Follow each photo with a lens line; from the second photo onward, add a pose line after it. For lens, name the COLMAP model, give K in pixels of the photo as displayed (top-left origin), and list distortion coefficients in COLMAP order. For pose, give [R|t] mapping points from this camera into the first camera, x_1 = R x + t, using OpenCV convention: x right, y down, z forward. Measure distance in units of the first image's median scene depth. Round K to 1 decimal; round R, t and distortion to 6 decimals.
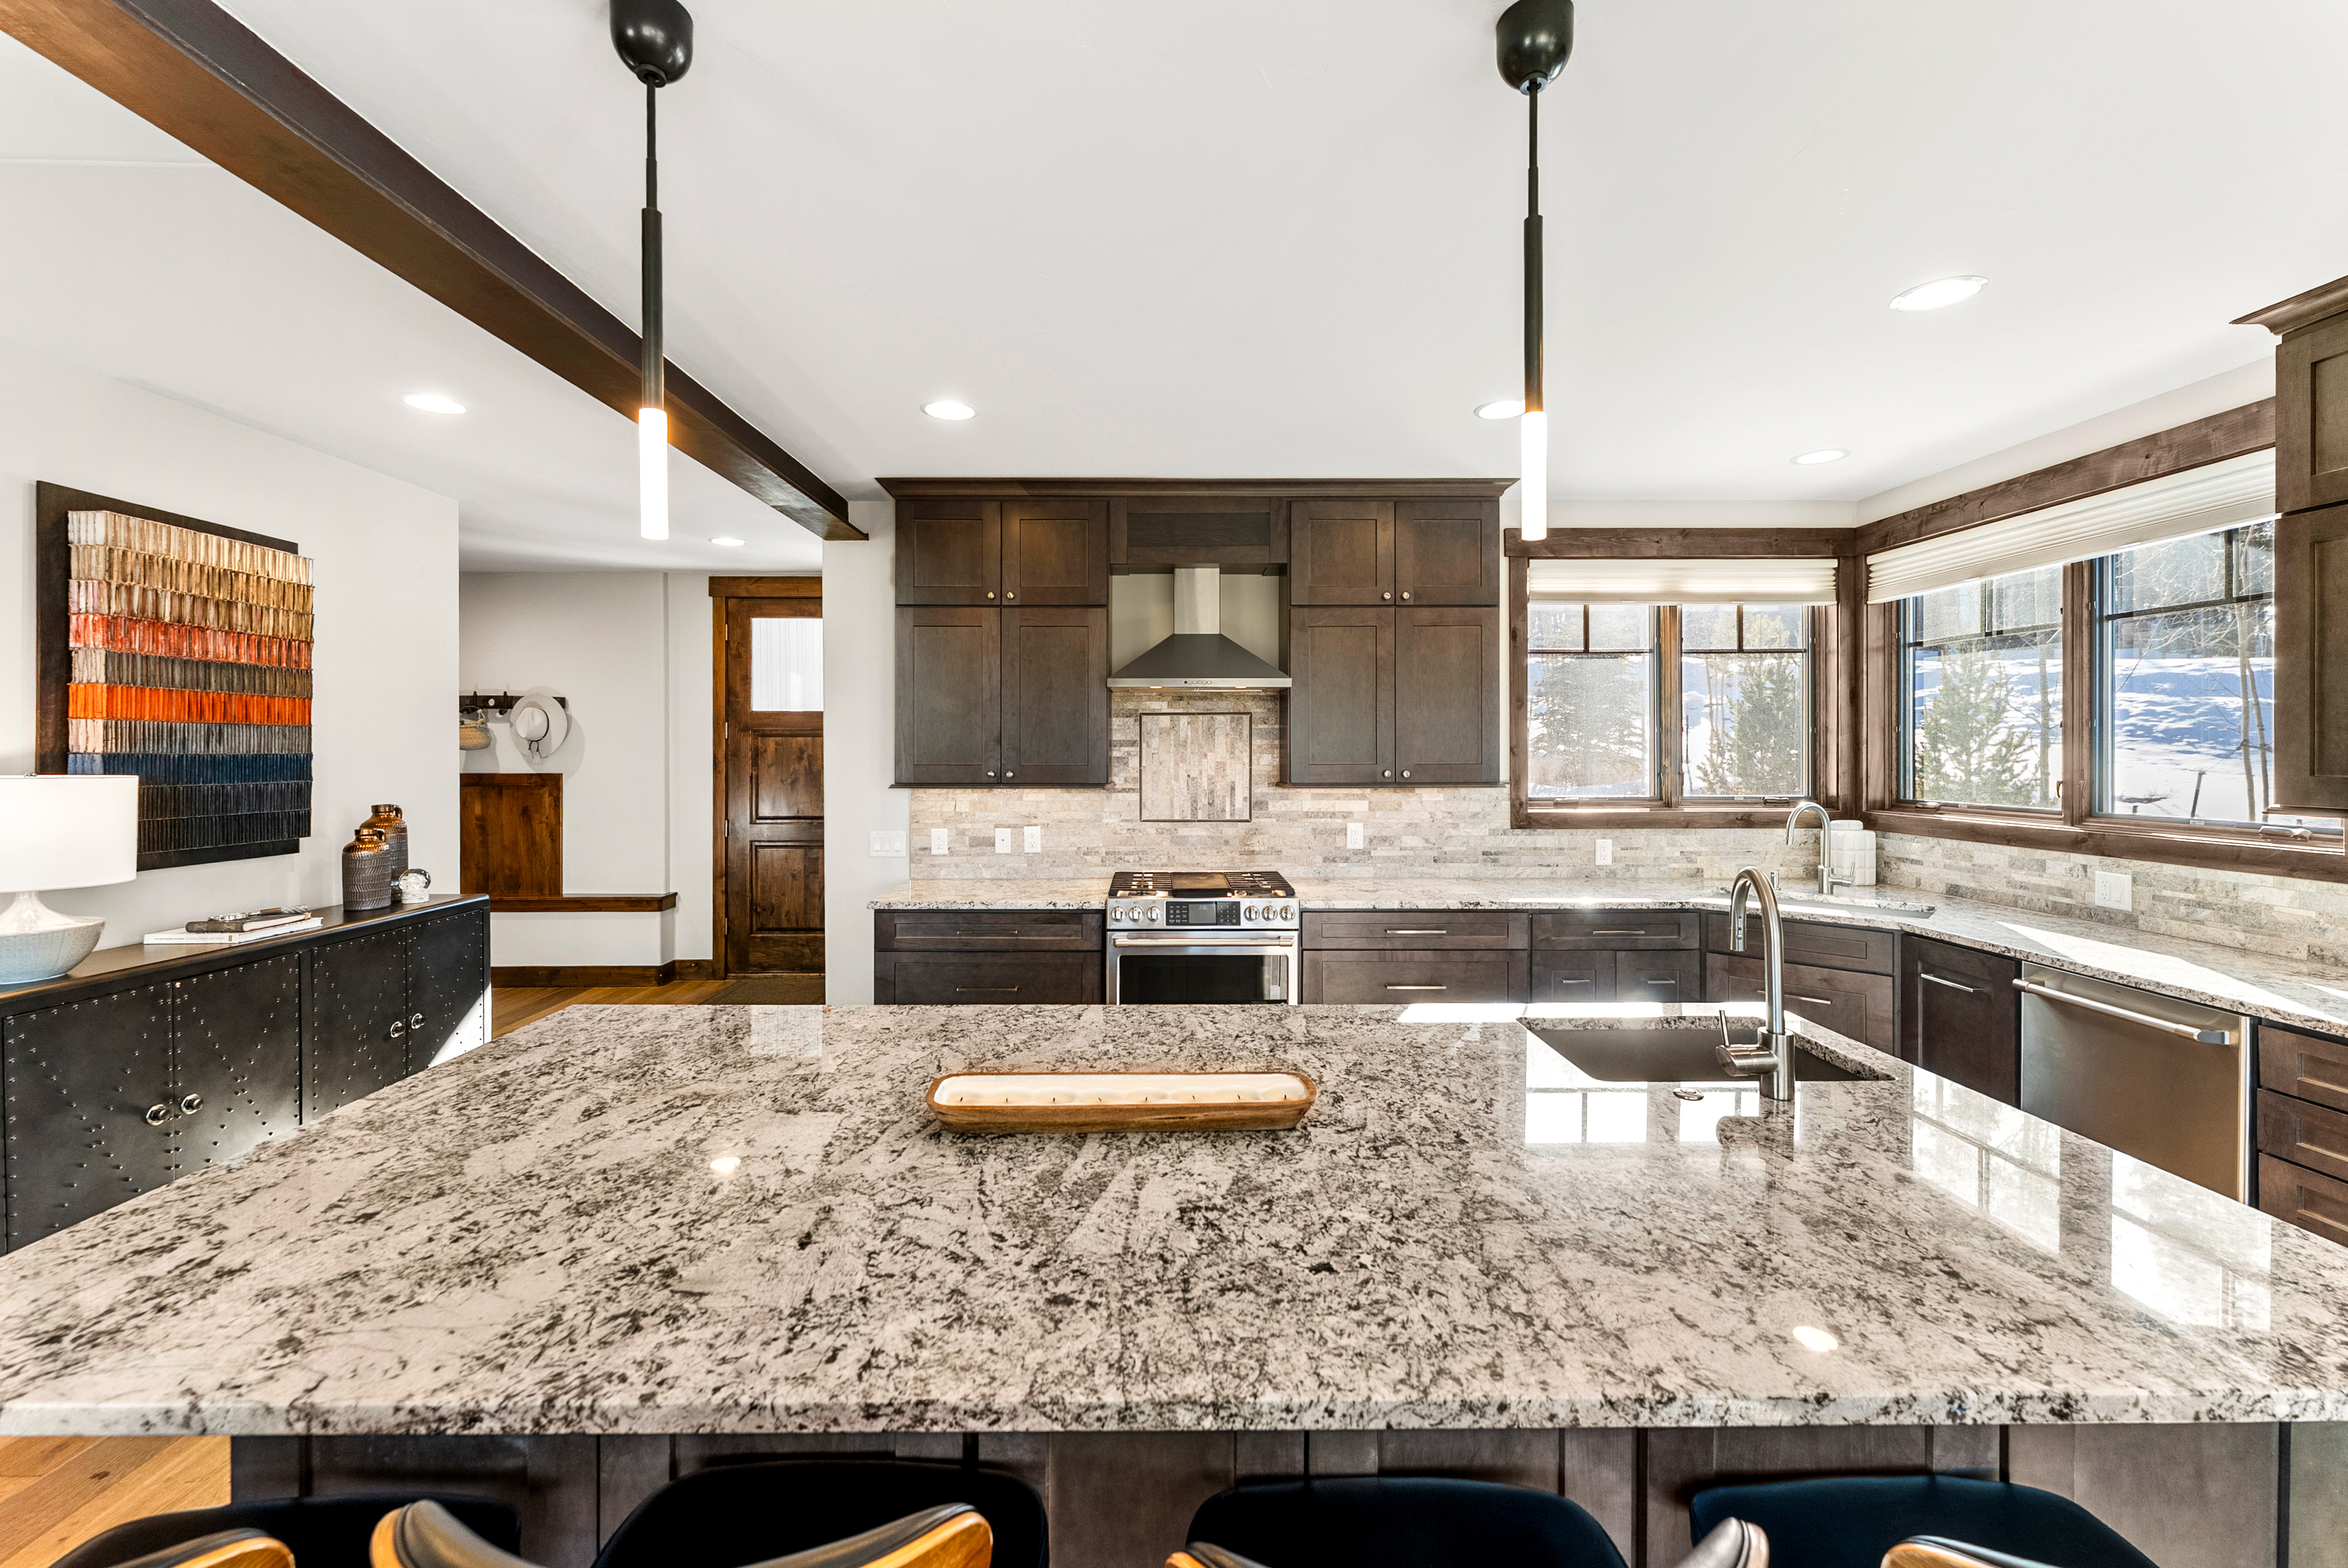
lens RADIAL K [[953.1, 0, 1169.0], [0, 953.1, 753.9], [0, 0, 1]] dist [-0.000823, -0.000059]
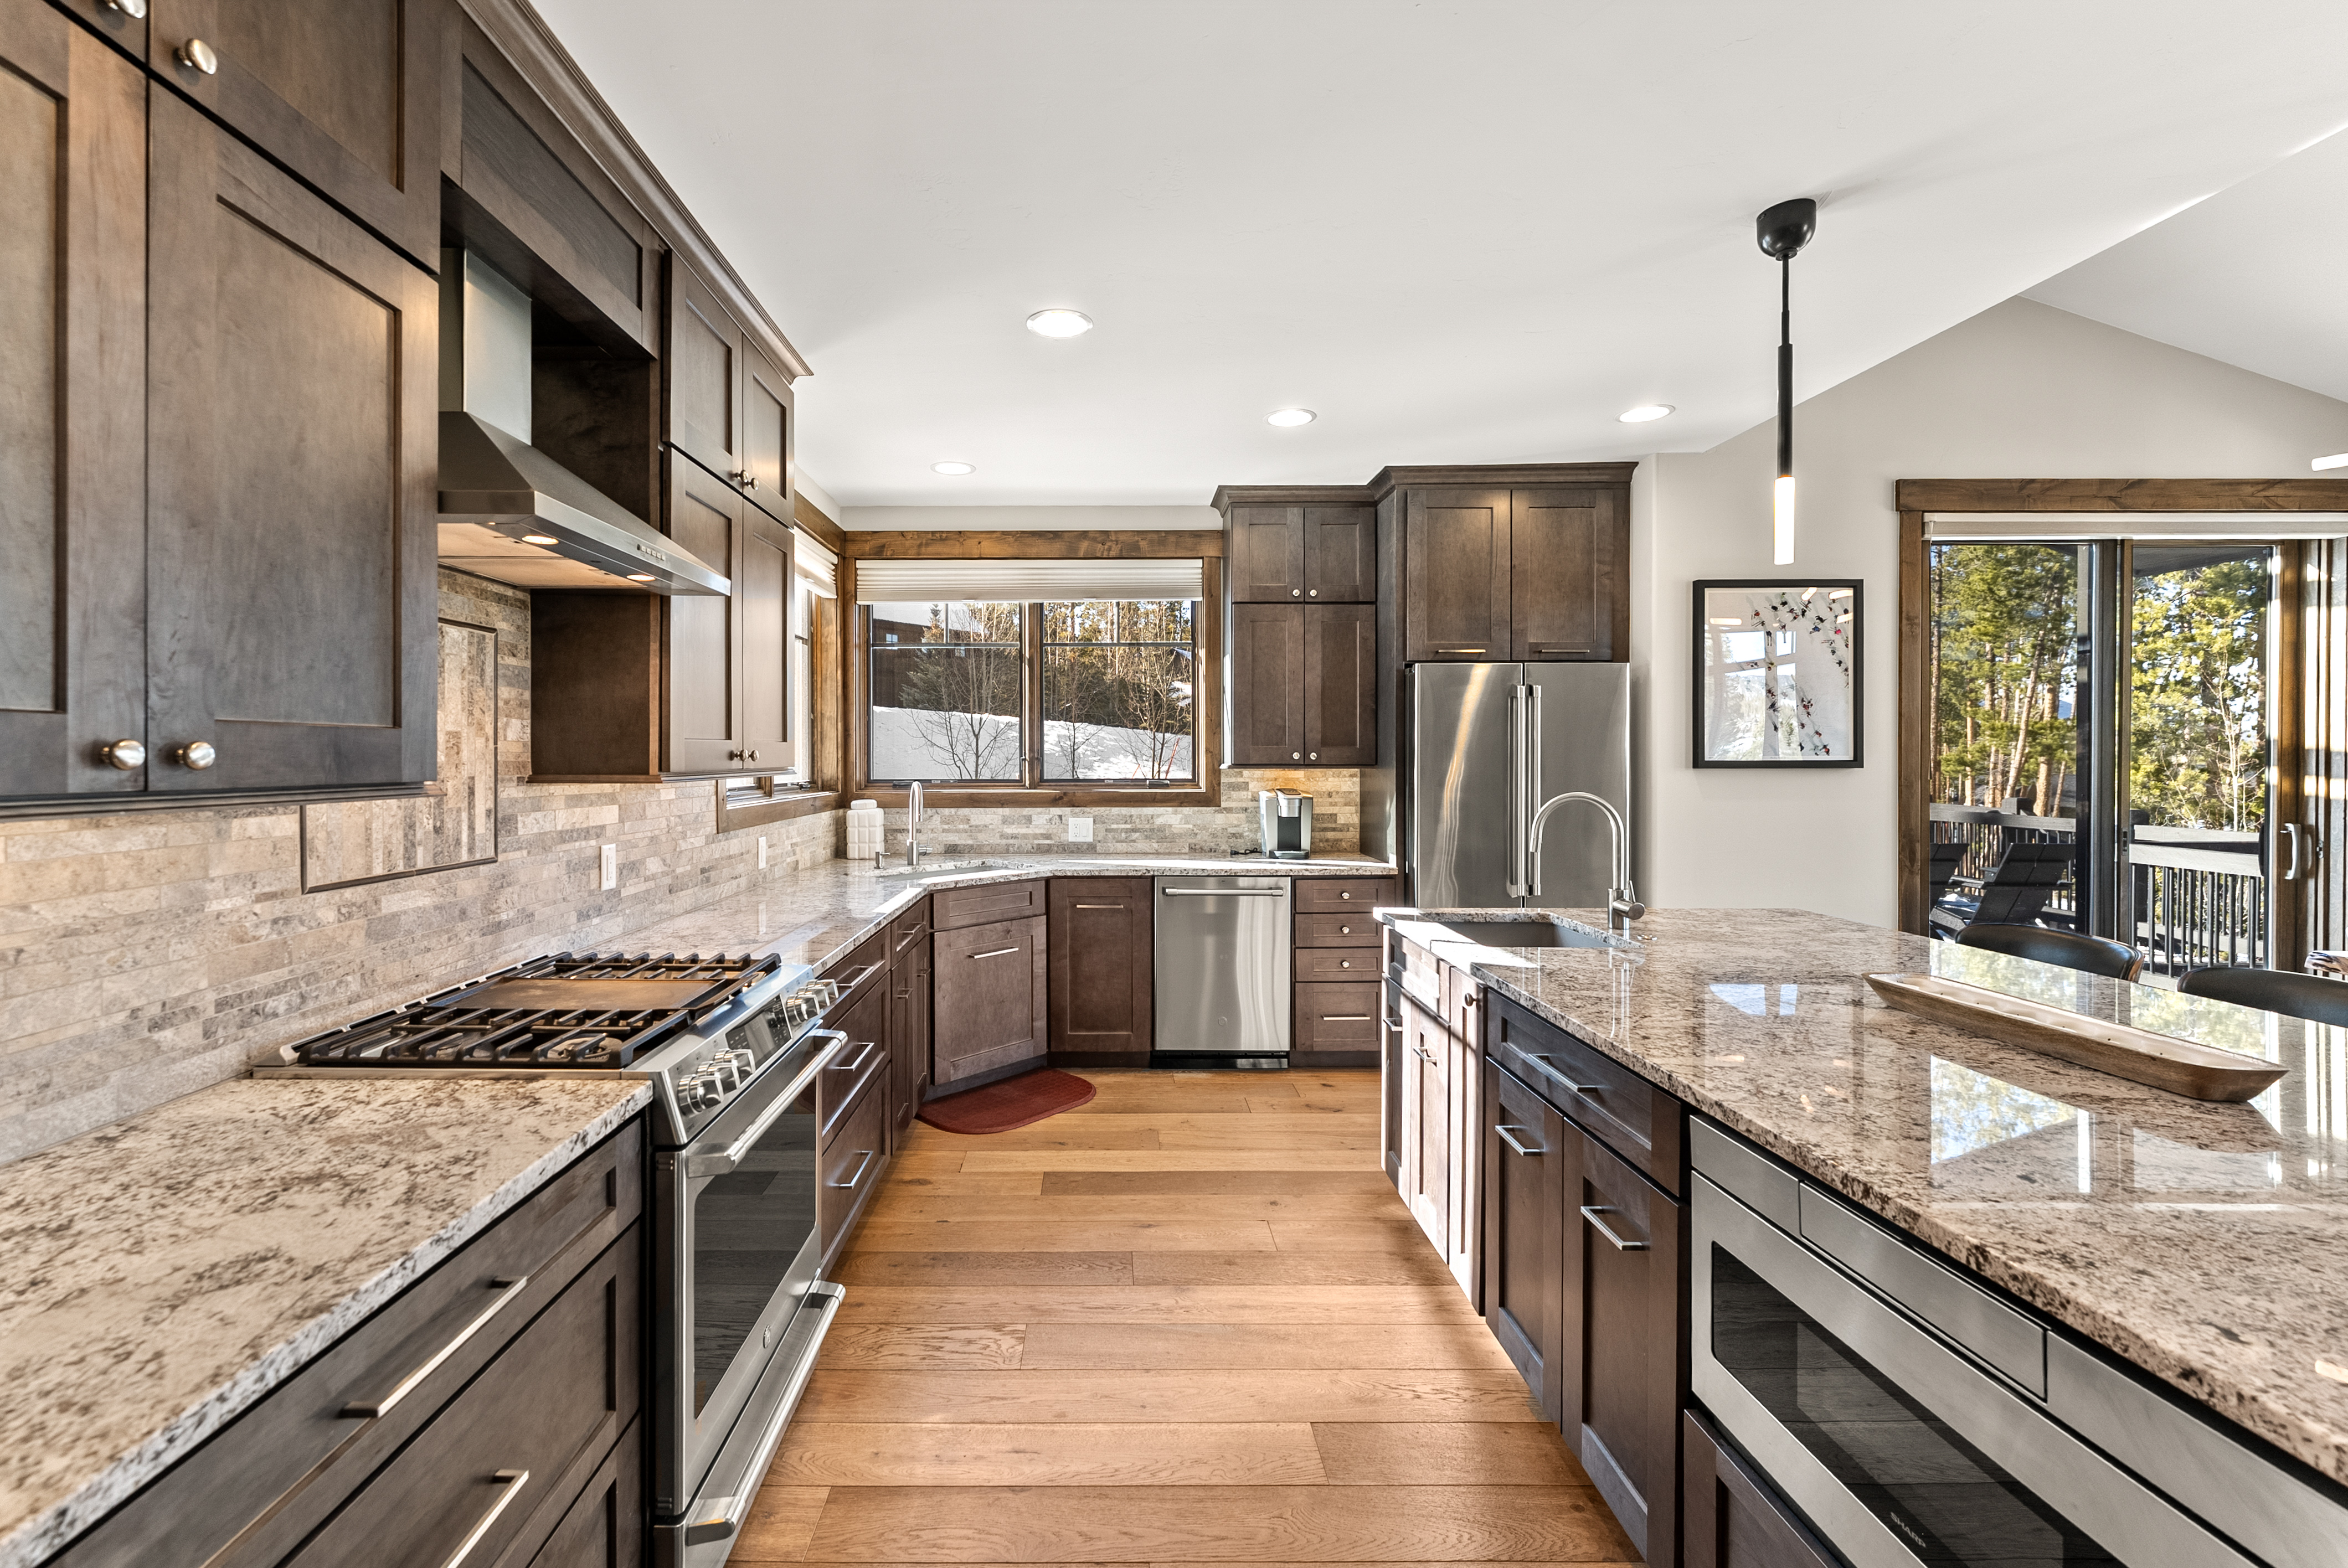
lens RADIAL K [[981.5, 0, 1097.3], [0, 981.5, 754.2], [0, 0, 1]] dist [0.000225, 0.000031]
pose [[0.017855, 0.002589, 0.999837, -0.393608], [0.008840, 0.999957, -0.002748, 0.022381], [-0.999802, 0.008887, 0.017831, 0.696001]]
